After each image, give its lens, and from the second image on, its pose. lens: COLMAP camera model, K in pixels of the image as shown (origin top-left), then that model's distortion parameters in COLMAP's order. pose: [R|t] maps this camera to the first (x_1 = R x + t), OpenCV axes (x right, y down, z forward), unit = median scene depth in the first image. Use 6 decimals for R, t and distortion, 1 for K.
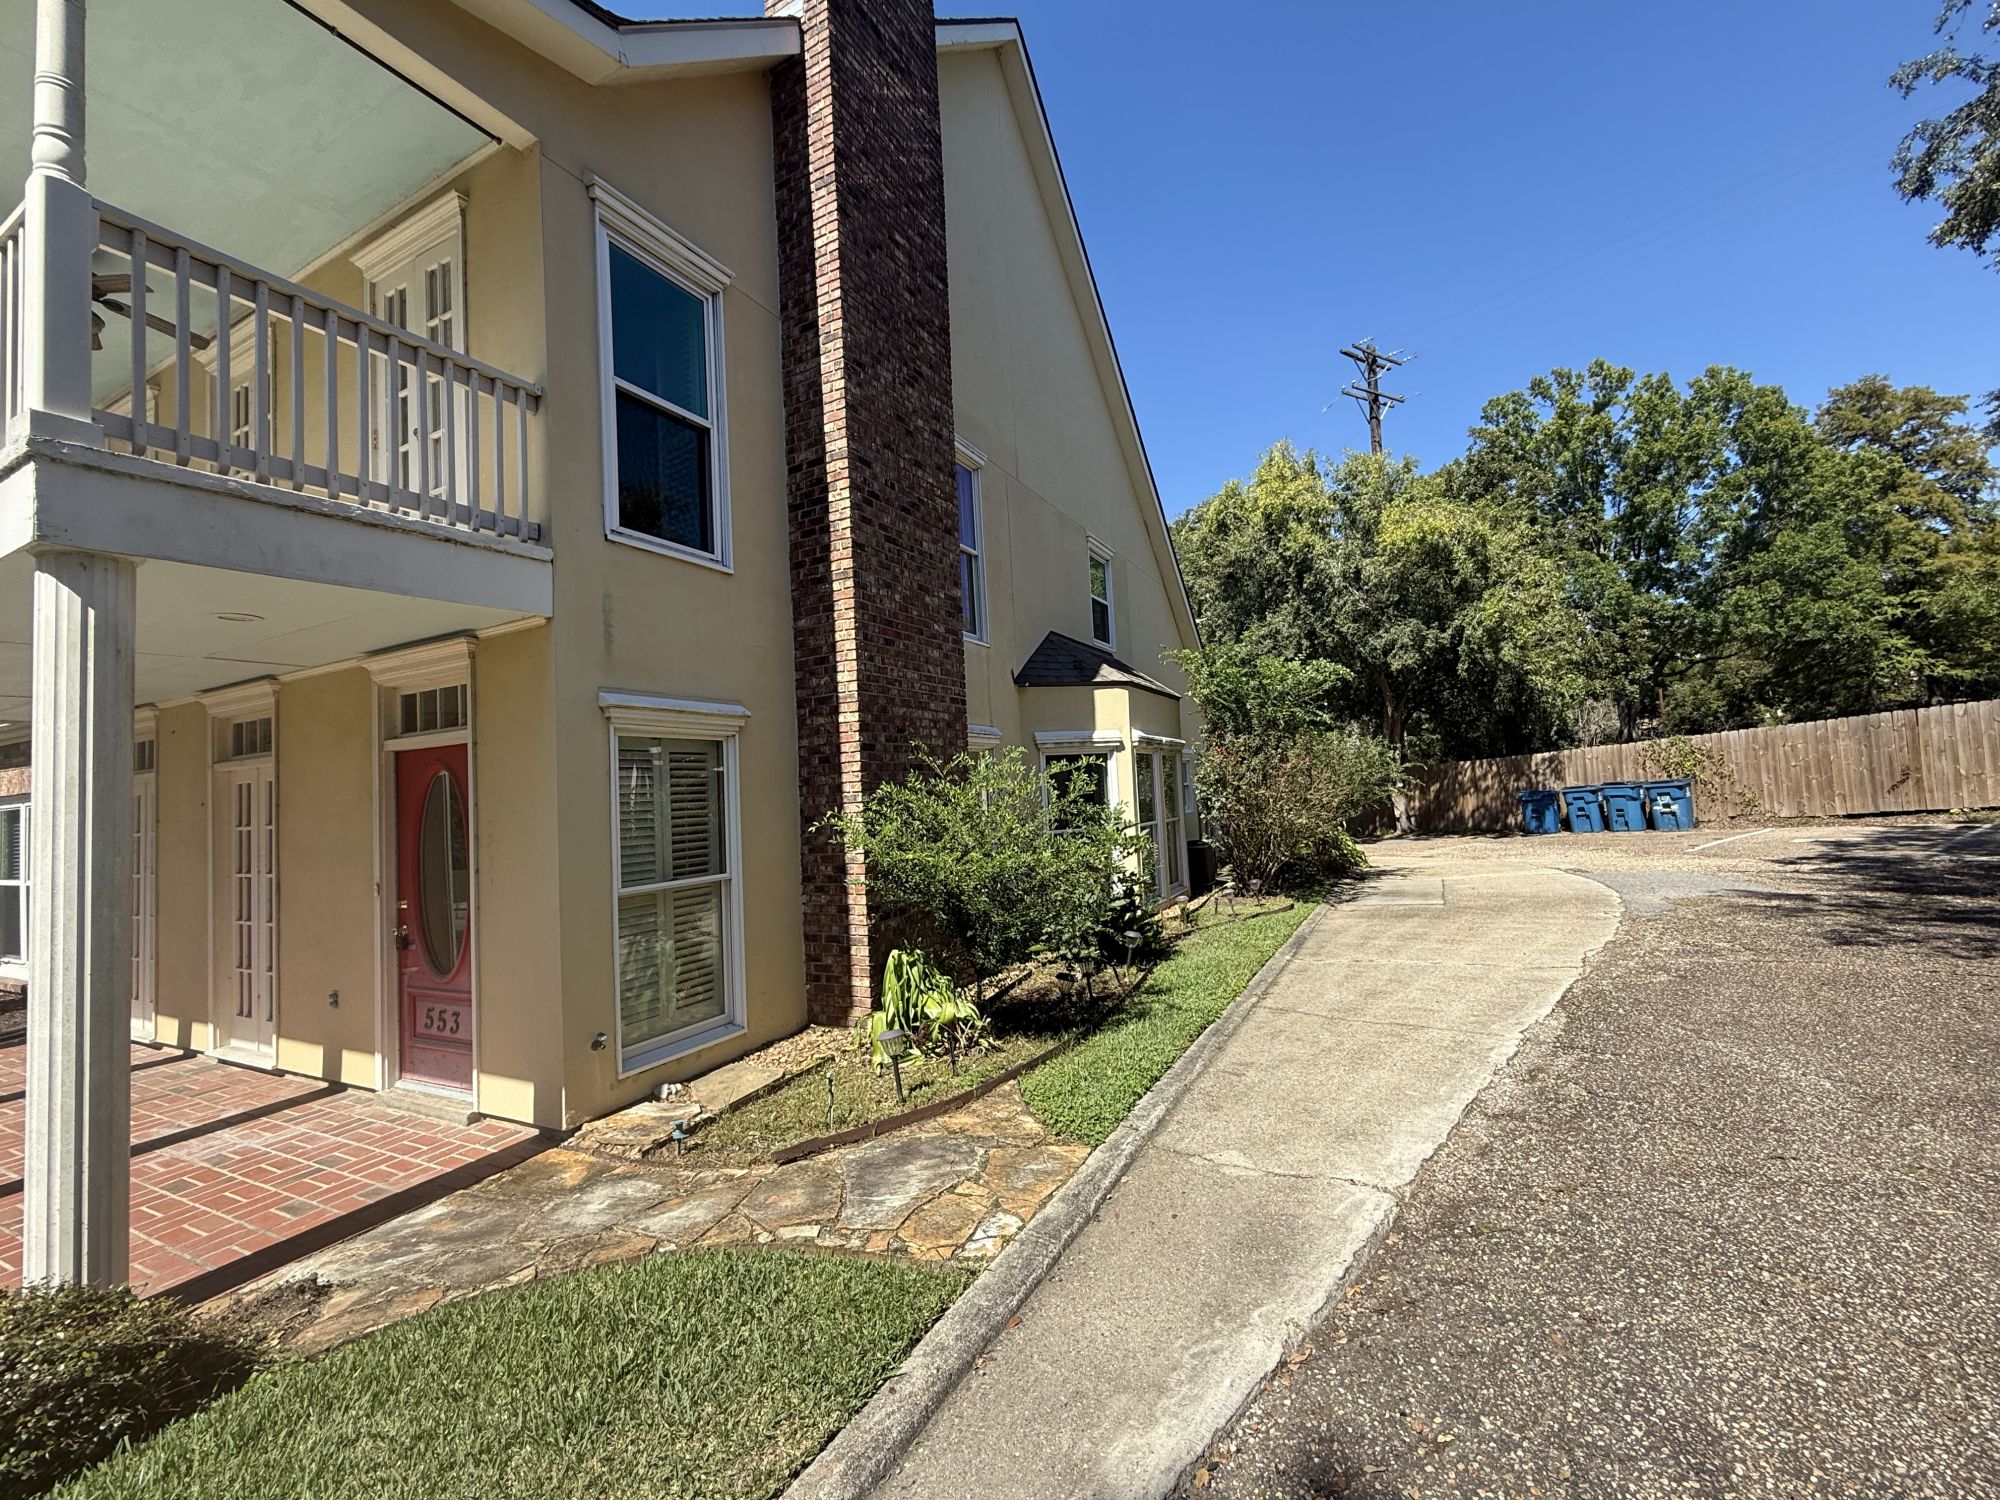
lens RADIAL K [[818.7, 0, 1032.6], [0, 818.7, 746.2], [0, 0, 1]] dist [-0.001770, -0.000137]
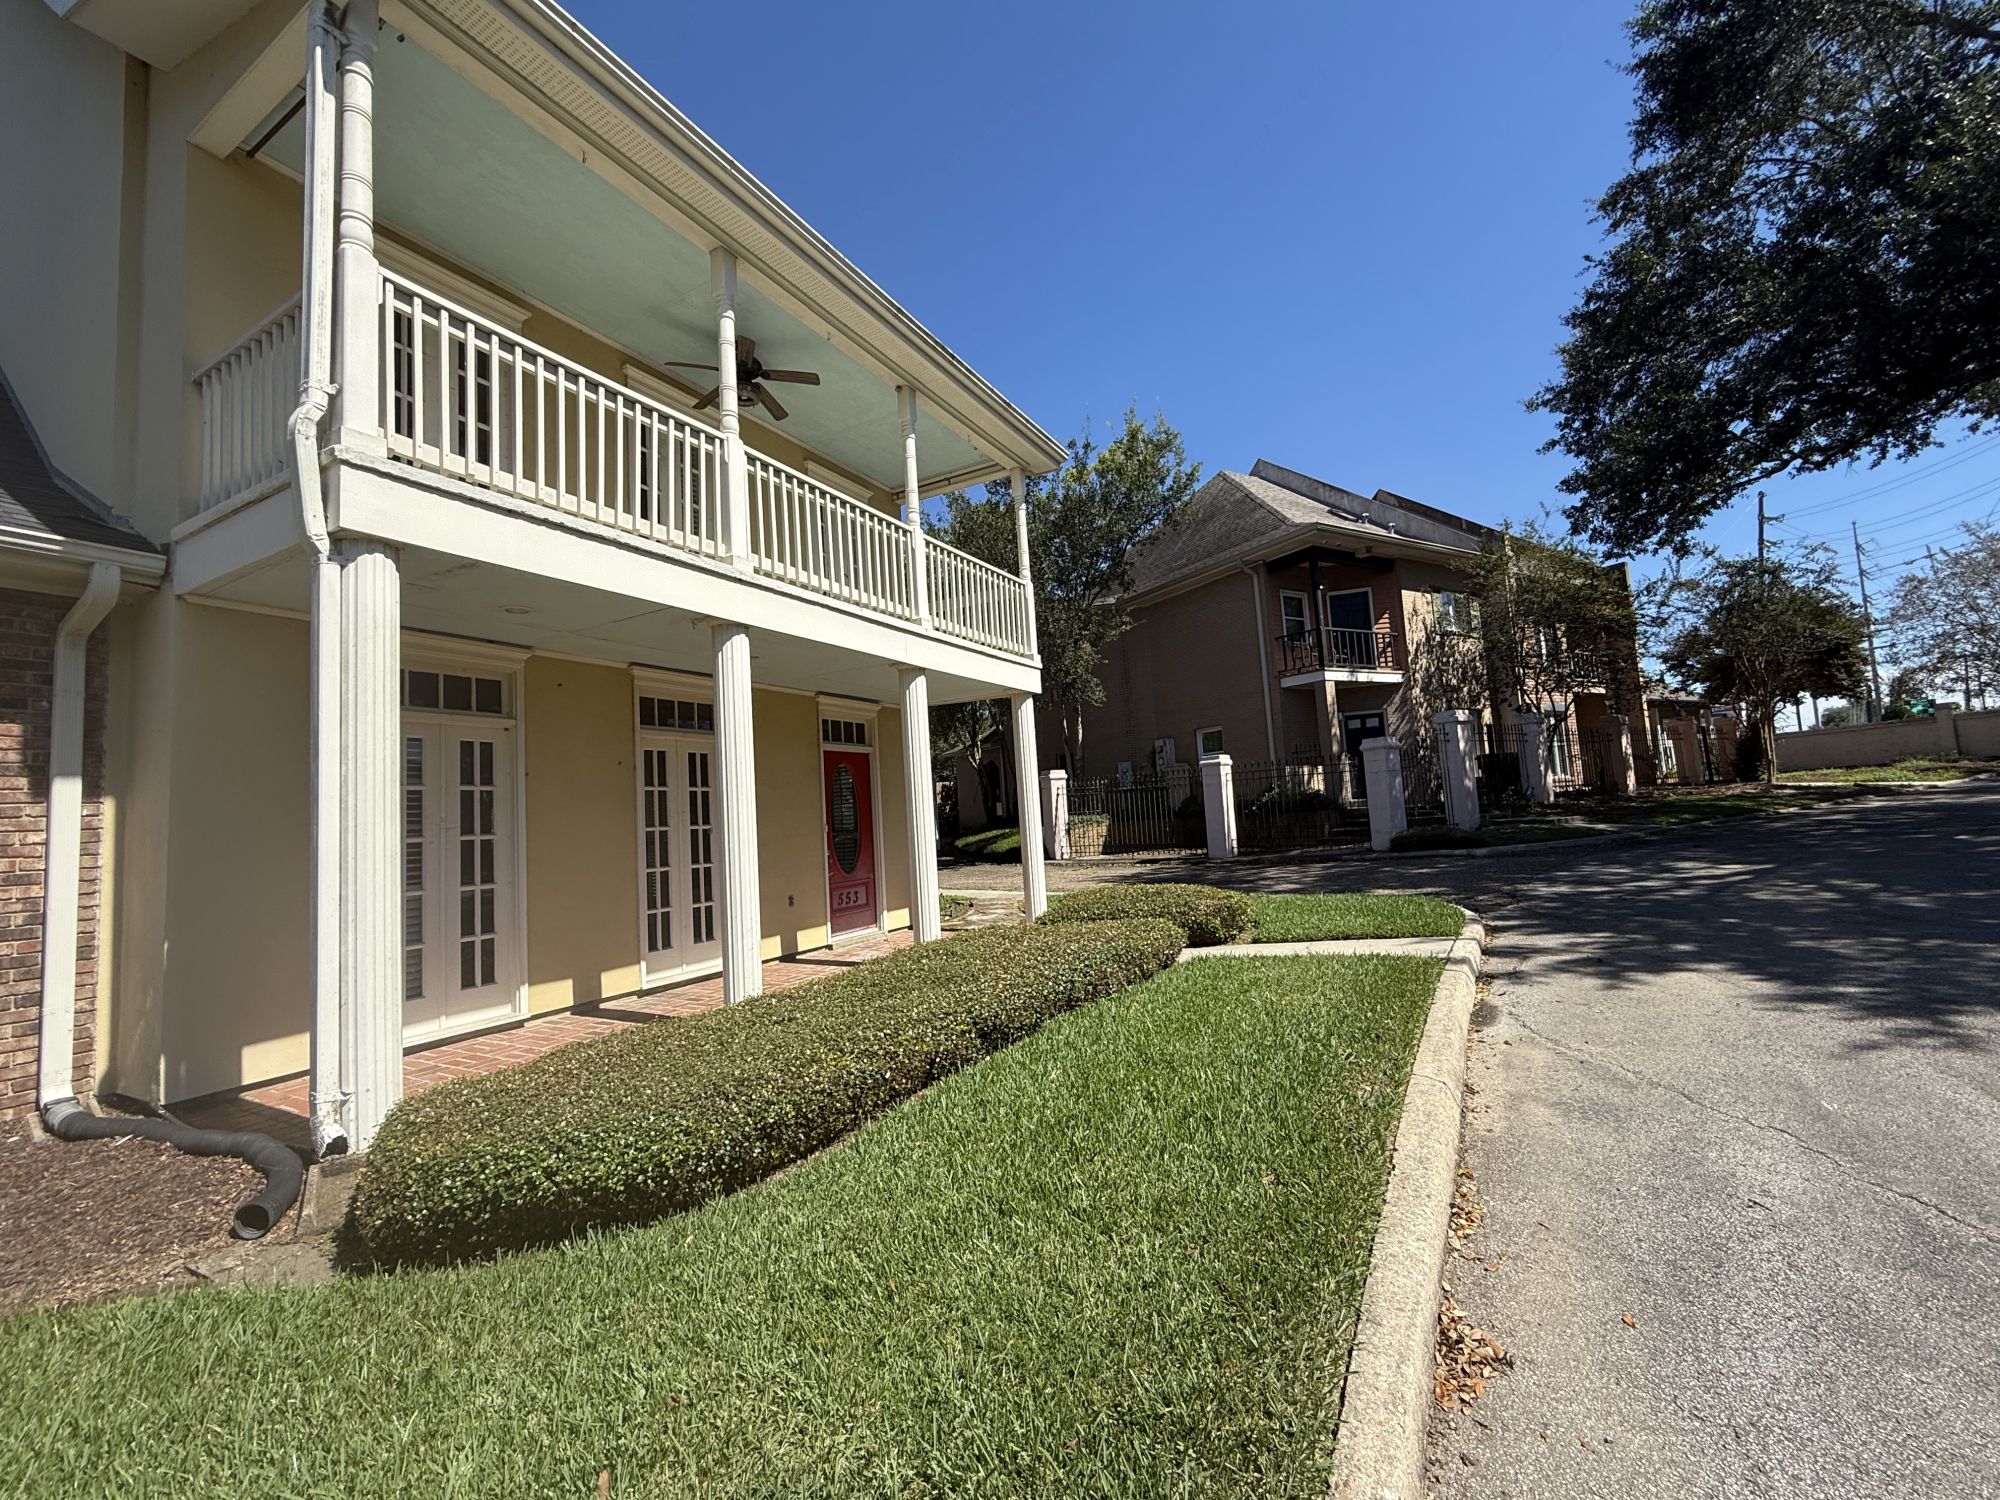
lens RADIAL K [[815.0, 0, 1000.0], [0, 815.0, 750.0], [0, 0, 1]] dist [0.001319, 0.000253]
pose [[0.050015, 0.133767, 0.989750, -2.158080], [0.004765, 0.990947, -0.134169, 0.210121], [-0.998737, 0.011427, 0.048925, 0.466312]]
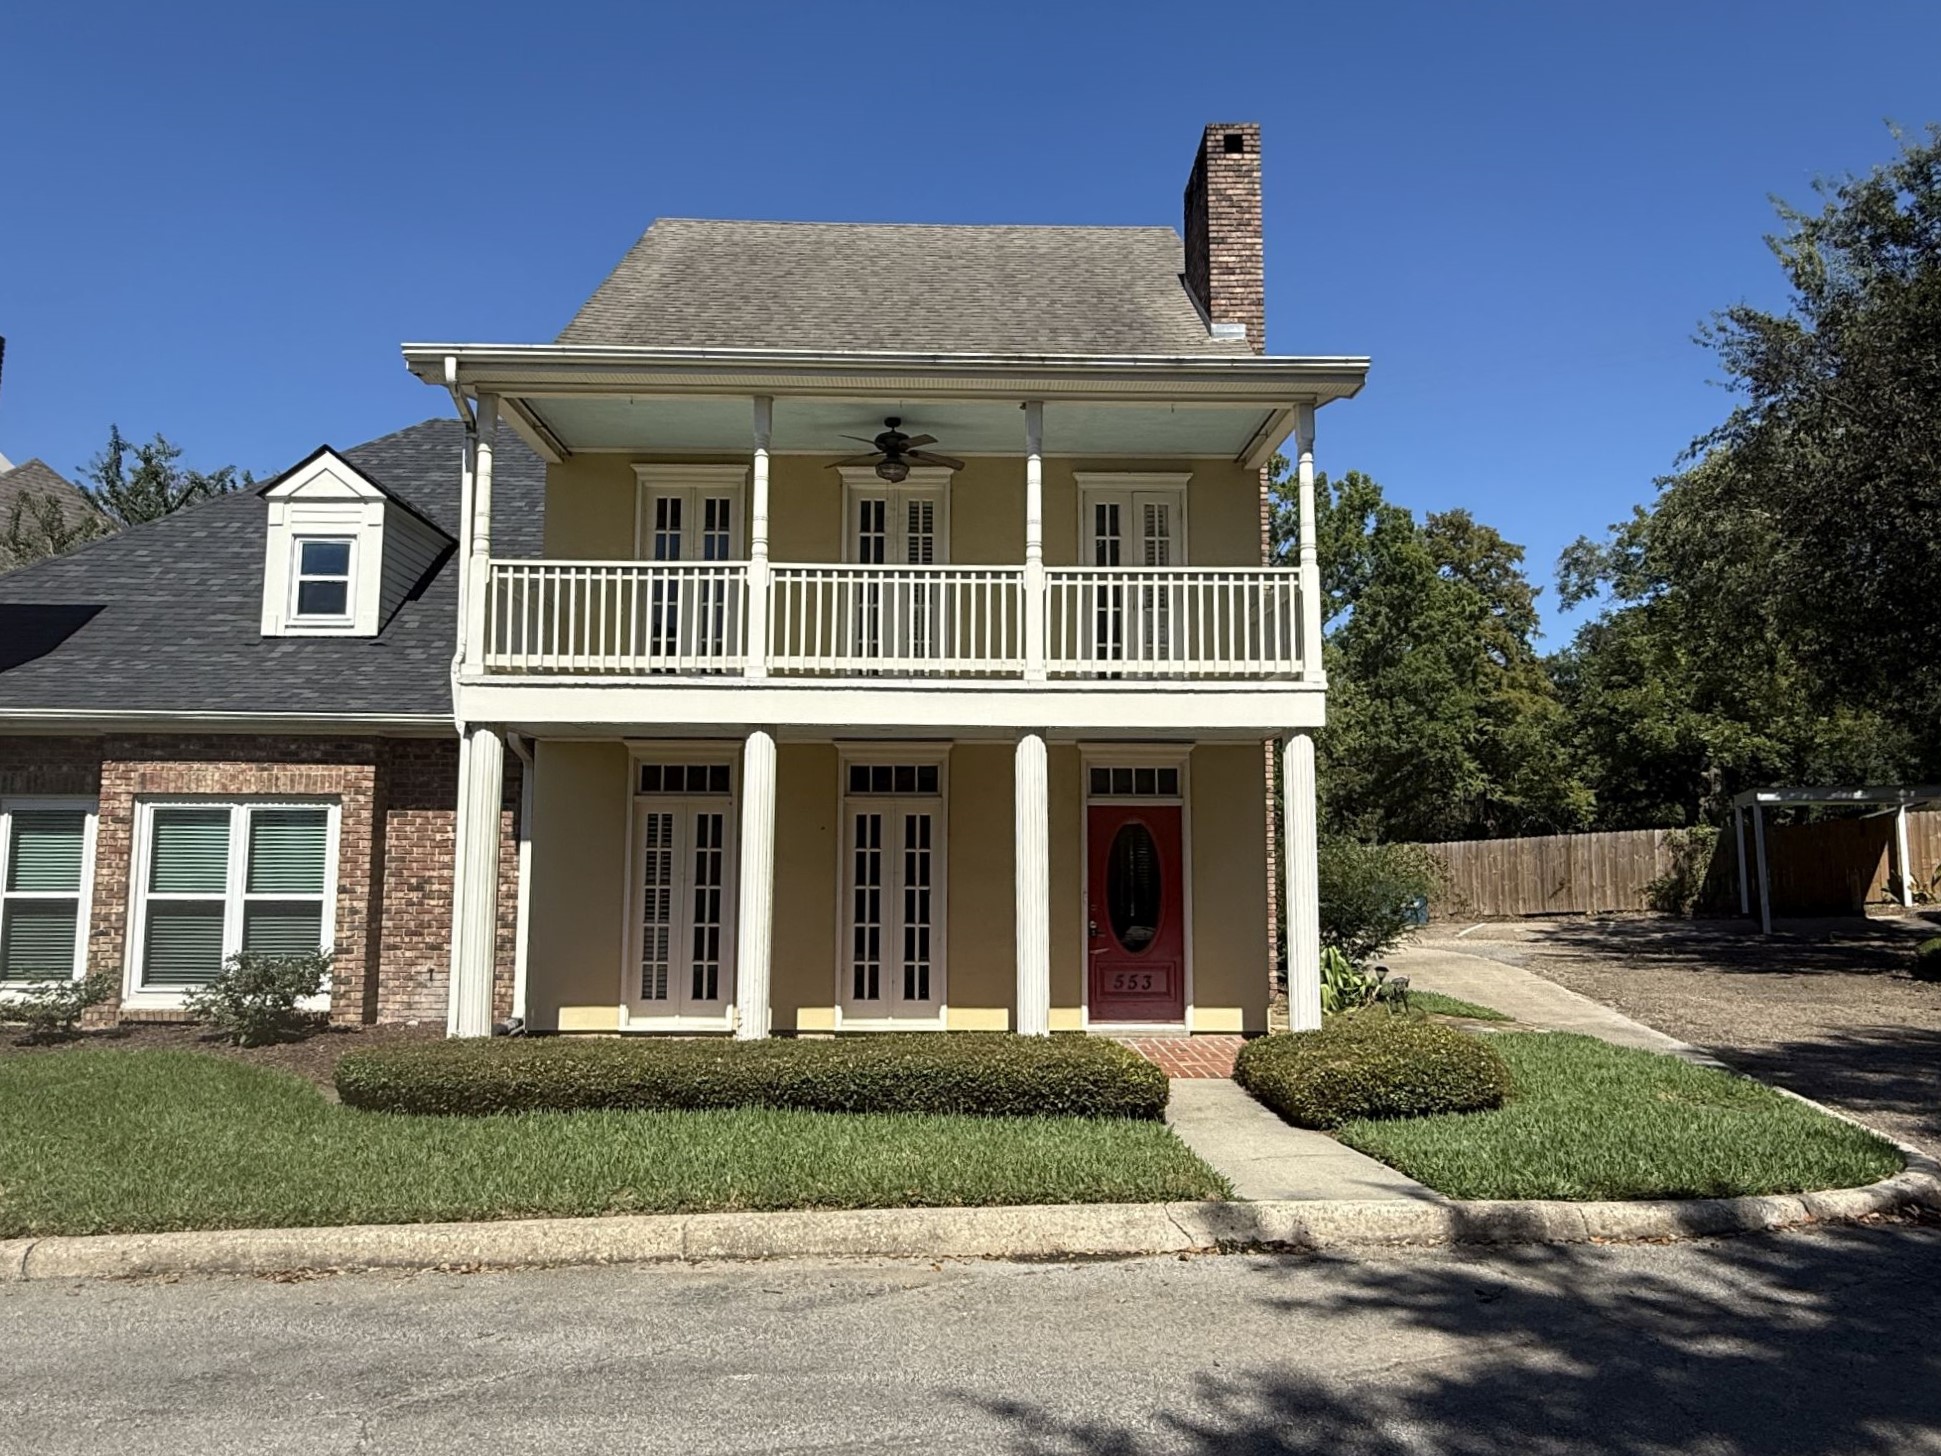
lens RADIAL K [[1235.2, 0, 976.0], [0, 1235.2, 737.2], [0, 0, 1]] dist [0.003155, -0.000058]
pose [[0.880259, 0.102656, 0.463255, -1.769753], [-0.074710, 0.994124, -0.078335, 0.065316], [-0.468574, 0.034345, 0.882756, -0.794164]]
